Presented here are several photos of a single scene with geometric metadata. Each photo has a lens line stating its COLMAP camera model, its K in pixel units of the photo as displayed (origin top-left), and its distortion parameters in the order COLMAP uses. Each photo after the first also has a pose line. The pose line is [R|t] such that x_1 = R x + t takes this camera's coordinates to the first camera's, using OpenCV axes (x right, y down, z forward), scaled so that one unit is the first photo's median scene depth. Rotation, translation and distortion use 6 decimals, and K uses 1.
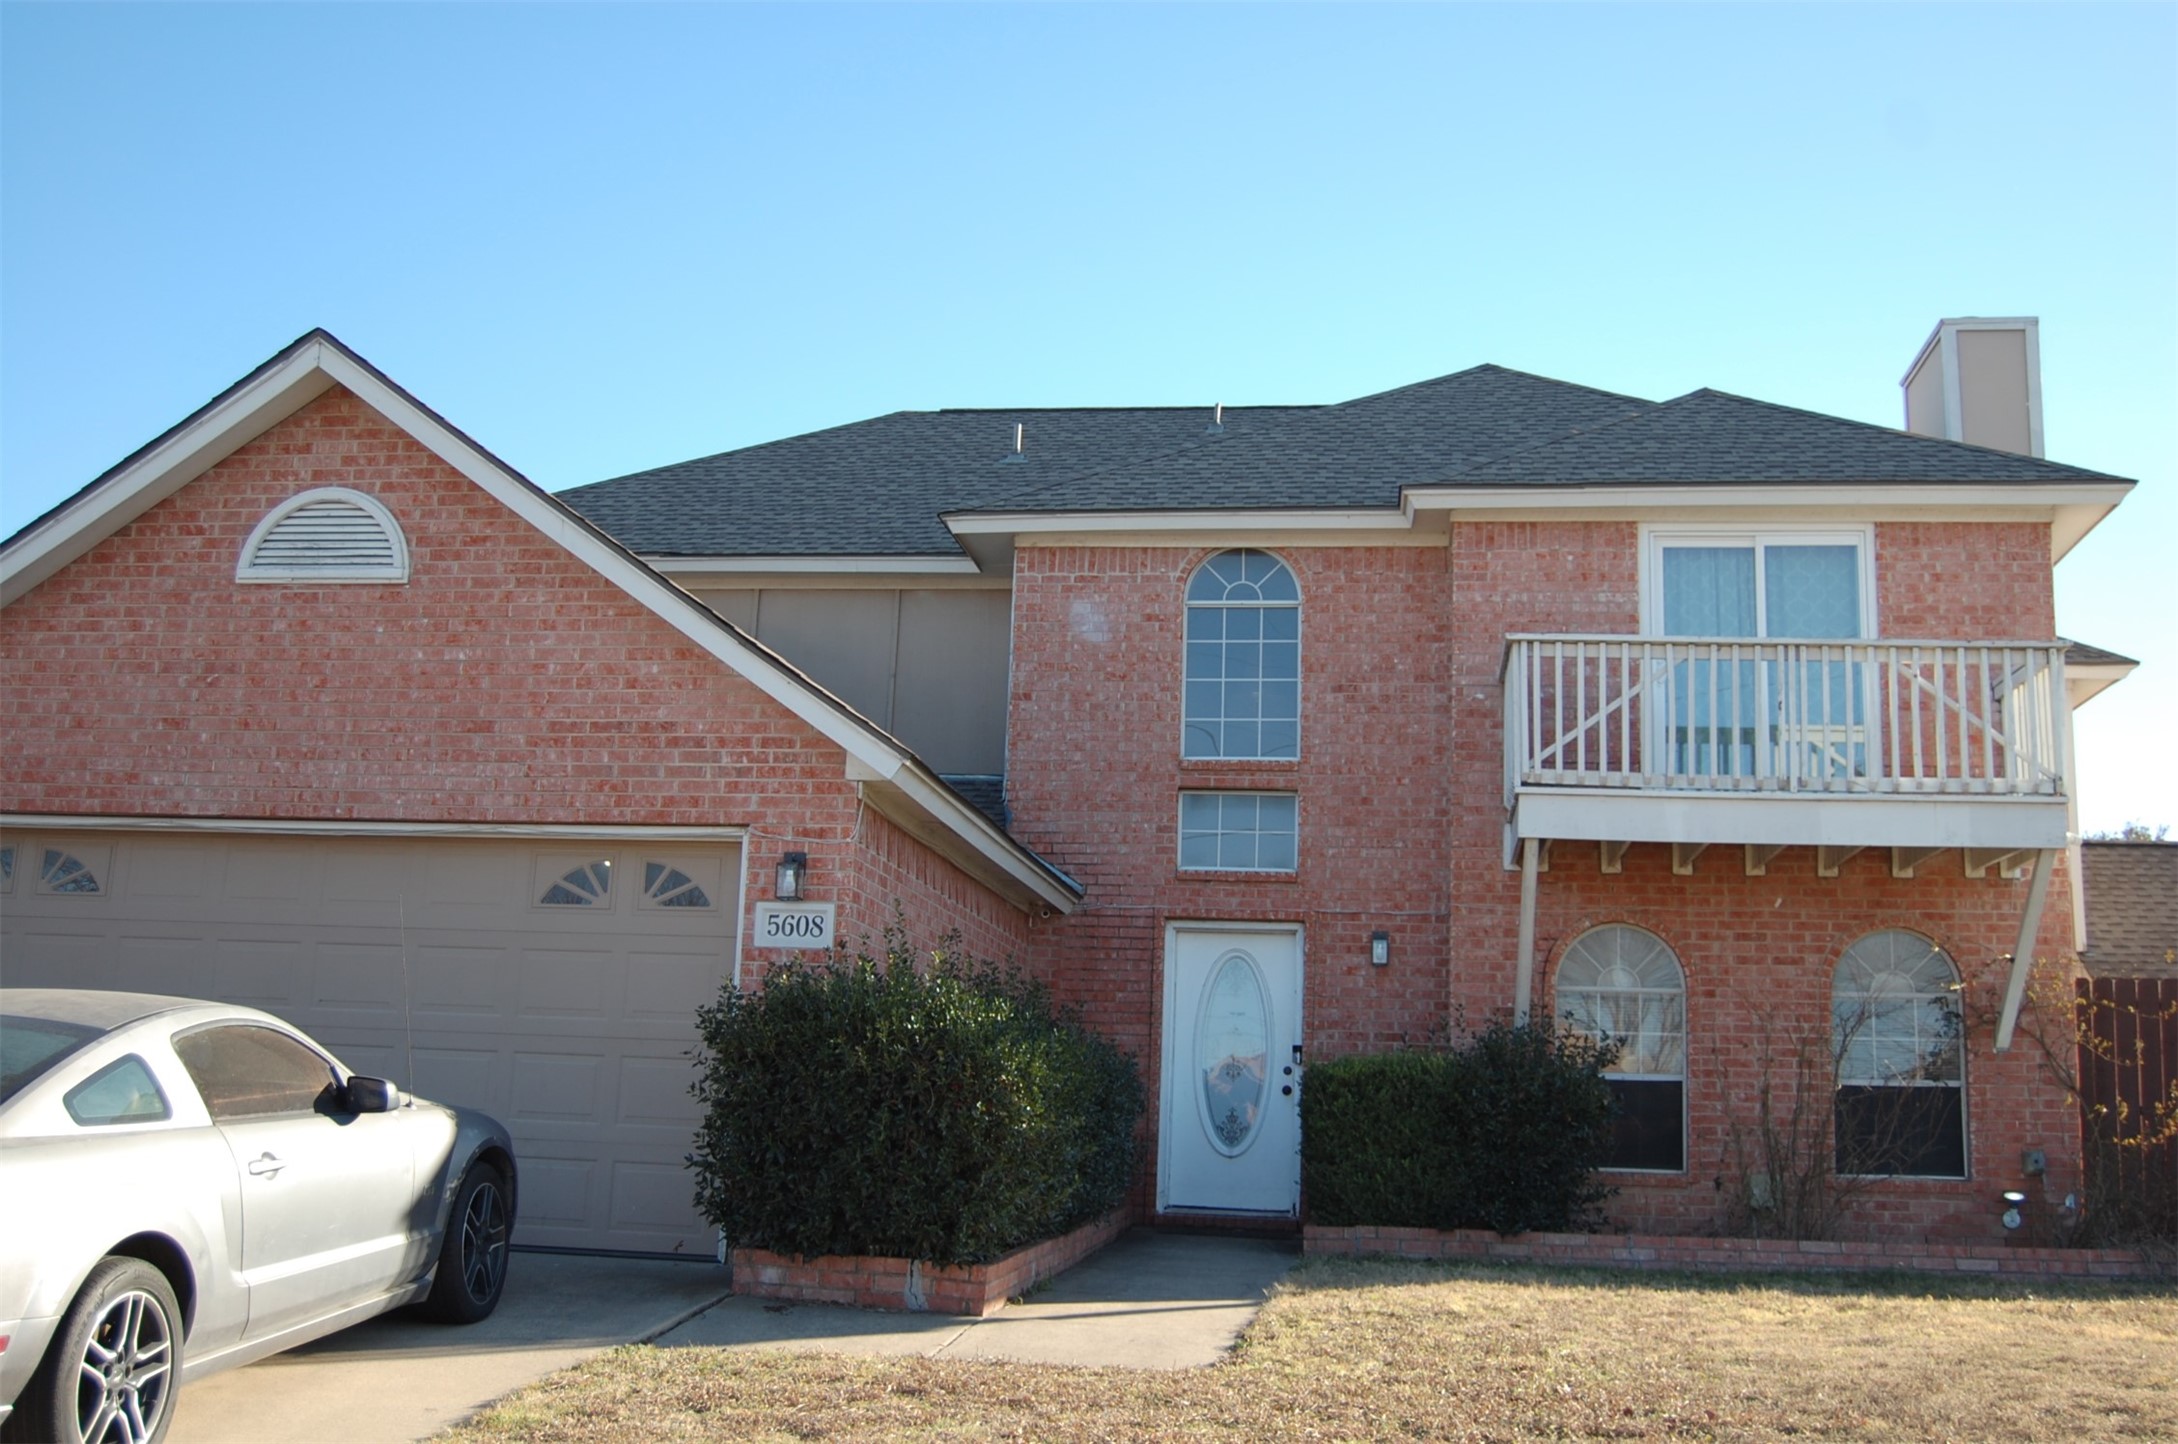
lens RADIAL K [[2113.0, 0, 1094.8], [0, 2113.0, 729.3], [0, 0, 1]] dist [-0.067072, 0.000000]
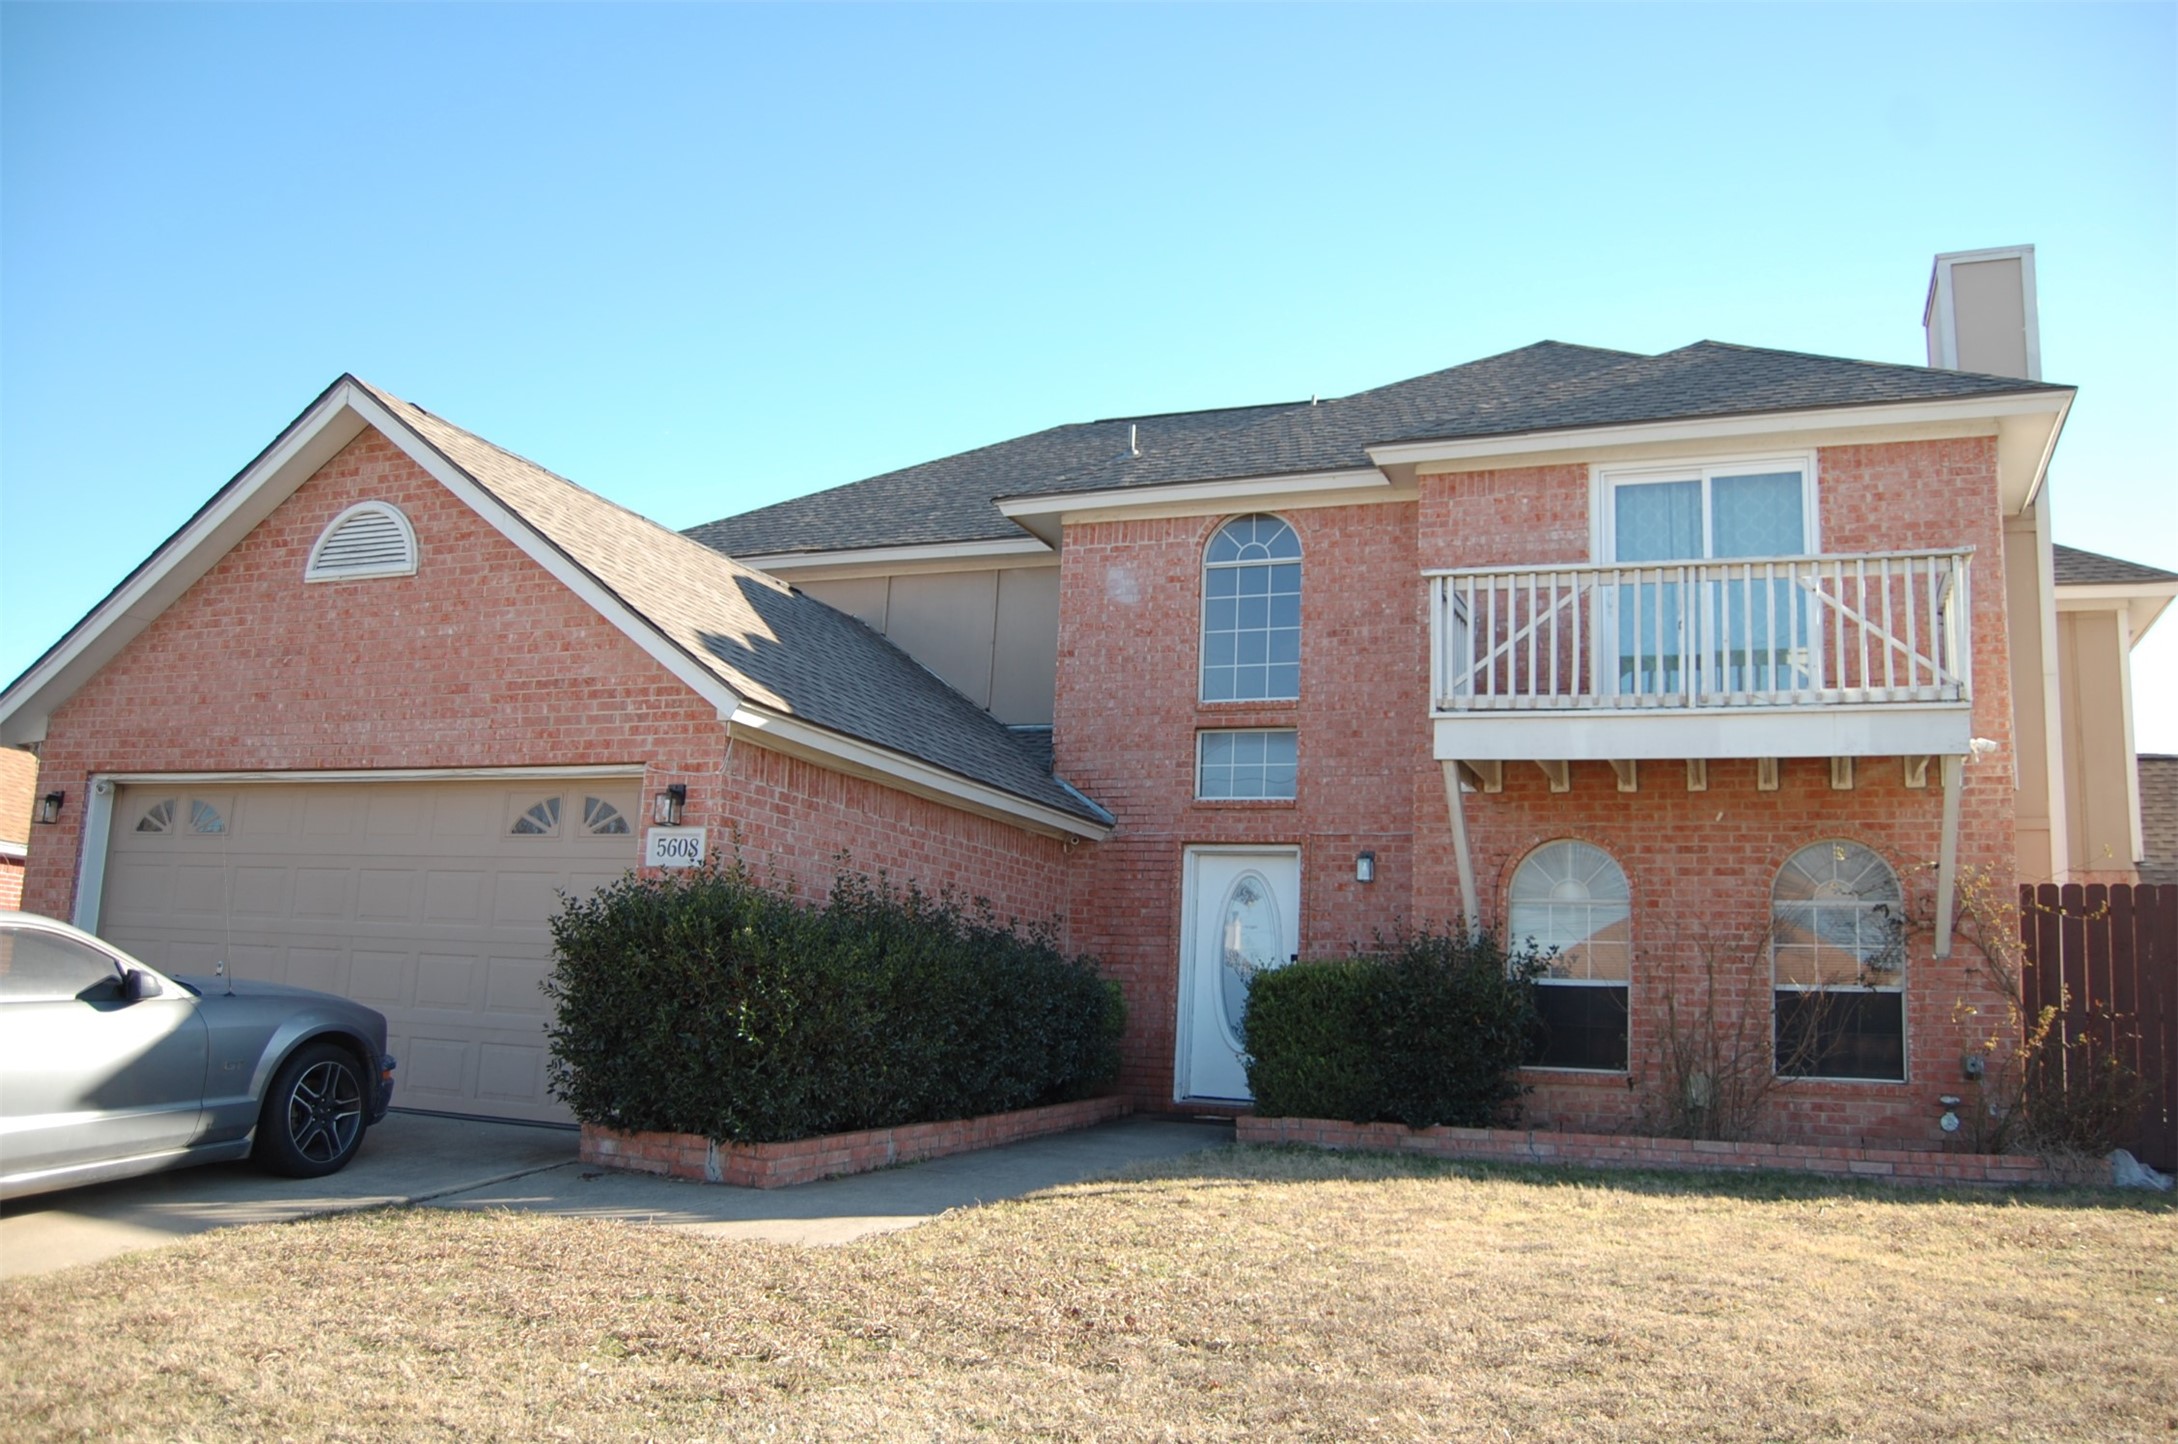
lens RADIAL K [[1703.0, 0, 1098.1], [0, 1703.0, 730.2], [0, 0, 1]] dist [-0.094759, 0.038182]
pose [[0.970404, -0.033627, -0.239135, 0.221239], [0.036508, 0.999304, 0.007628, 0.021551], [0.238712, -0.016133, 0.970956, 0.109571]]
